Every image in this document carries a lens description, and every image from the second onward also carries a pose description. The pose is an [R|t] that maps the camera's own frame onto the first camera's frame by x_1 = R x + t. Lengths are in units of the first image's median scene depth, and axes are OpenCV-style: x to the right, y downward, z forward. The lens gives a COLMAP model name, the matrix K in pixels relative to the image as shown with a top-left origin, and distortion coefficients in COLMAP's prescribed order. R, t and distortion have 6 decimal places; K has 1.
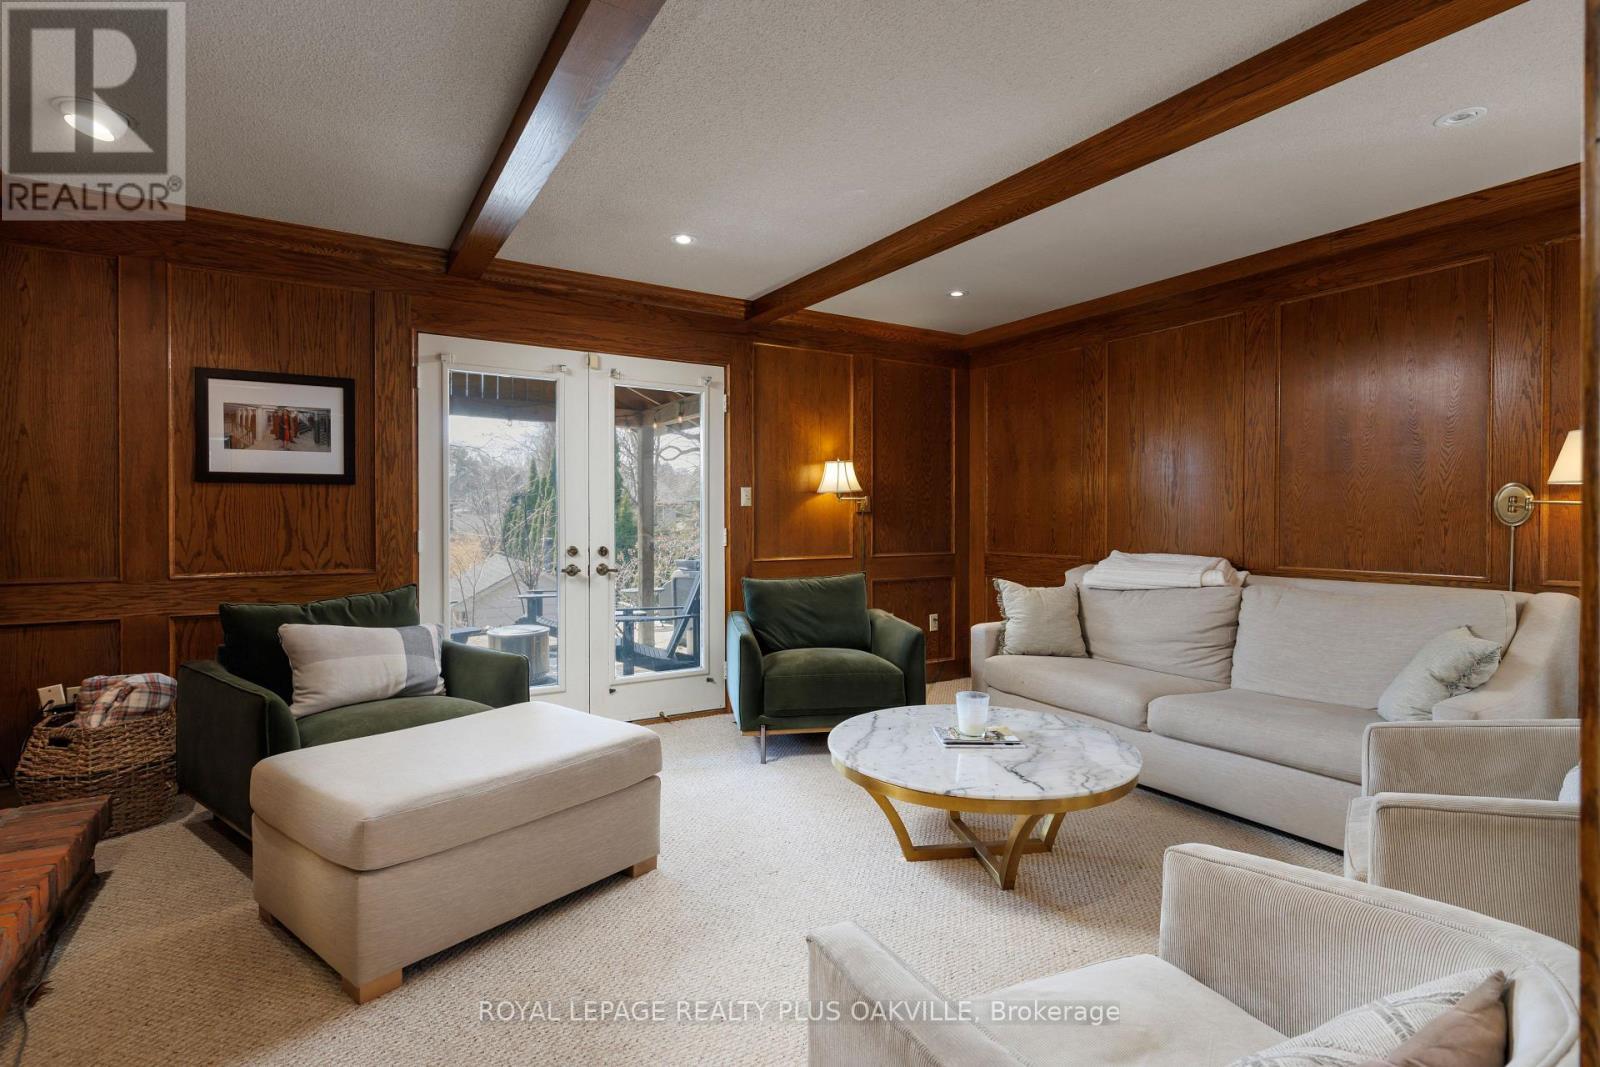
lens RADIAL K [[782.4, 0, 801.6], [0, 782.4, 529.3], [0, 0, 1]] dist [-0.002013, -0.000556]
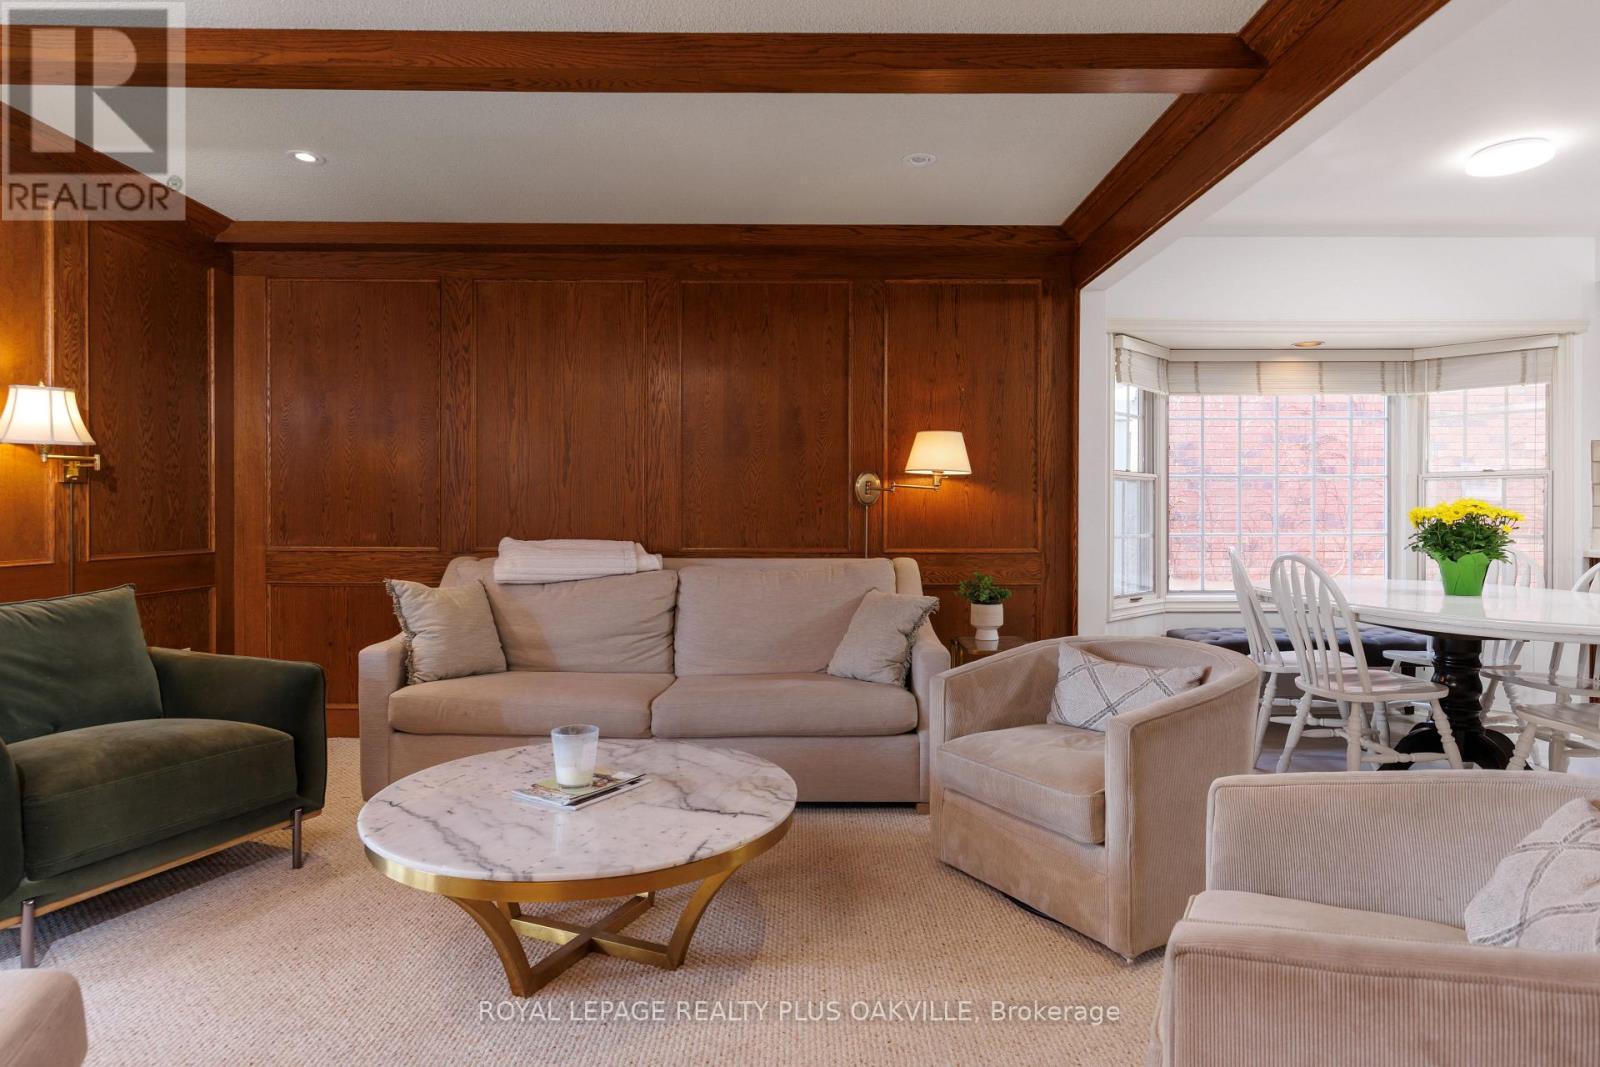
lens RADIAL K [[893.6, 0, 799.5], [0, 893.6, 530.2], [0, 0, 1]] dist [0.001080, -0.001102]
pose [[0.519993, -0.012691, 0.854076, -0.267907], [0.009585, 0.999913, 0.009022, 0.015549], [-0.854117, 0.003495, 0.520070, 0.280548]]
